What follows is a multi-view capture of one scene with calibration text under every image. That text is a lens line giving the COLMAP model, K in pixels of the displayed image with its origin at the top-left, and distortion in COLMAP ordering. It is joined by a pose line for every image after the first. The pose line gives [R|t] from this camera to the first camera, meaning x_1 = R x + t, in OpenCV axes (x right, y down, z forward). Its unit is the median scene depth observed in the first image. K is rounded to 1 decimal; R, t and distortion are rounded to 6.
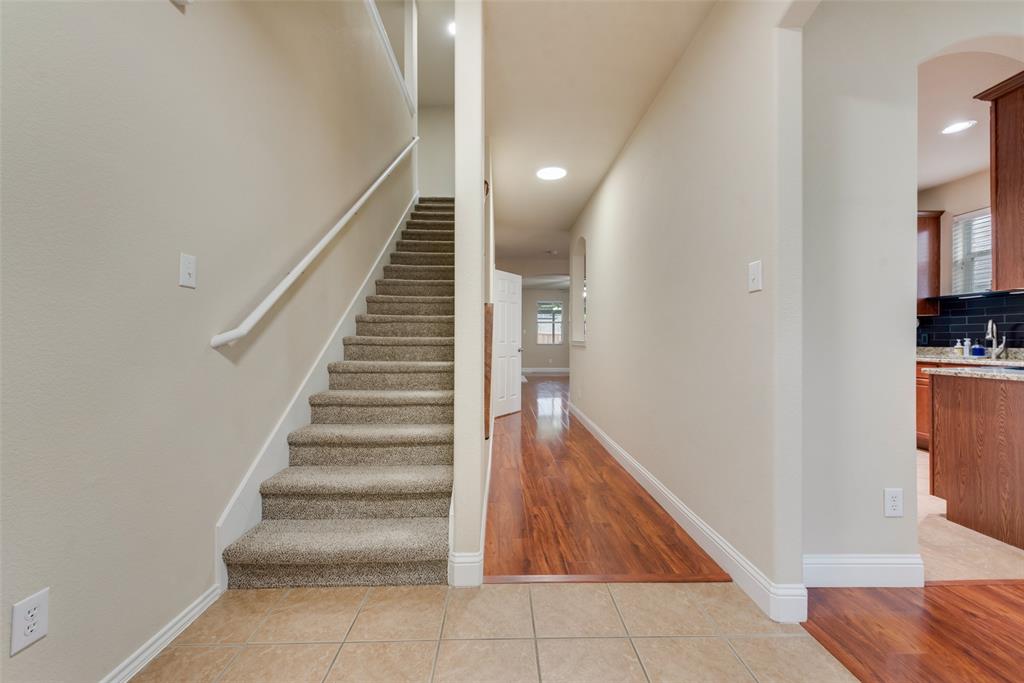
lens RADIAL K [[396.0, 0, 506.6], [0, 396.0, 339.1], [0, 0, 1]] dist [0.001198, 0.000153]
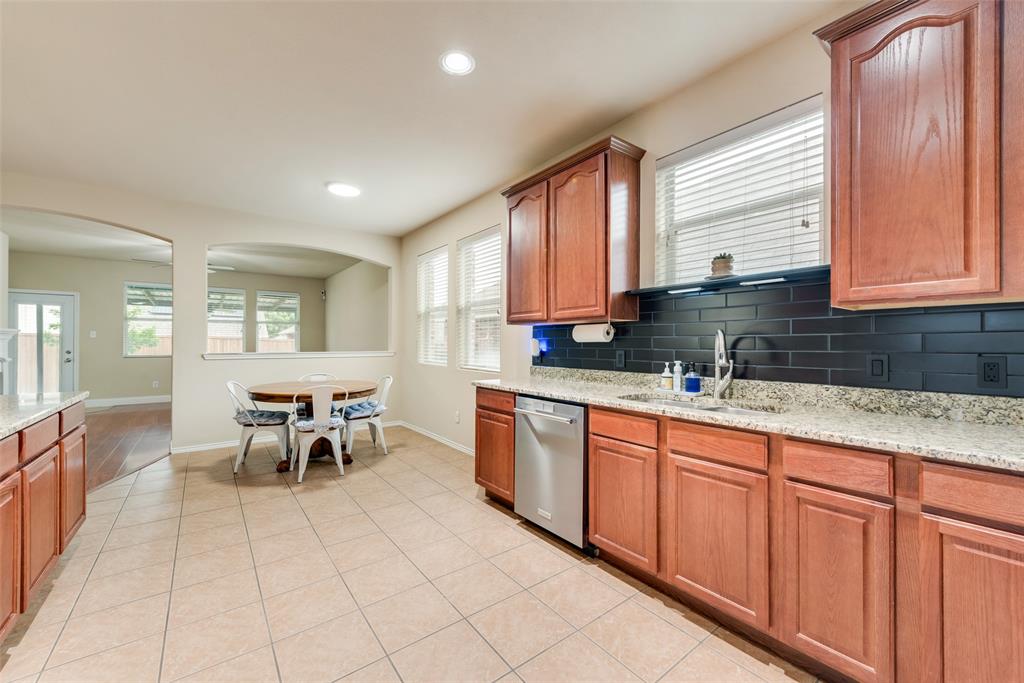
lens RADIAL K [[396.0, 0, 510.0], [0, 396.0, 340.4], [0, 0, 1]] dist [0.001198, 0.000153]
pose [[0.801466, 0.013105, 0.597897, 0.604227], [-0.009736, 0.999913, -0.008866, -0.023813], [-0.597962, 0.001284, 0.801524, 0.670216]]
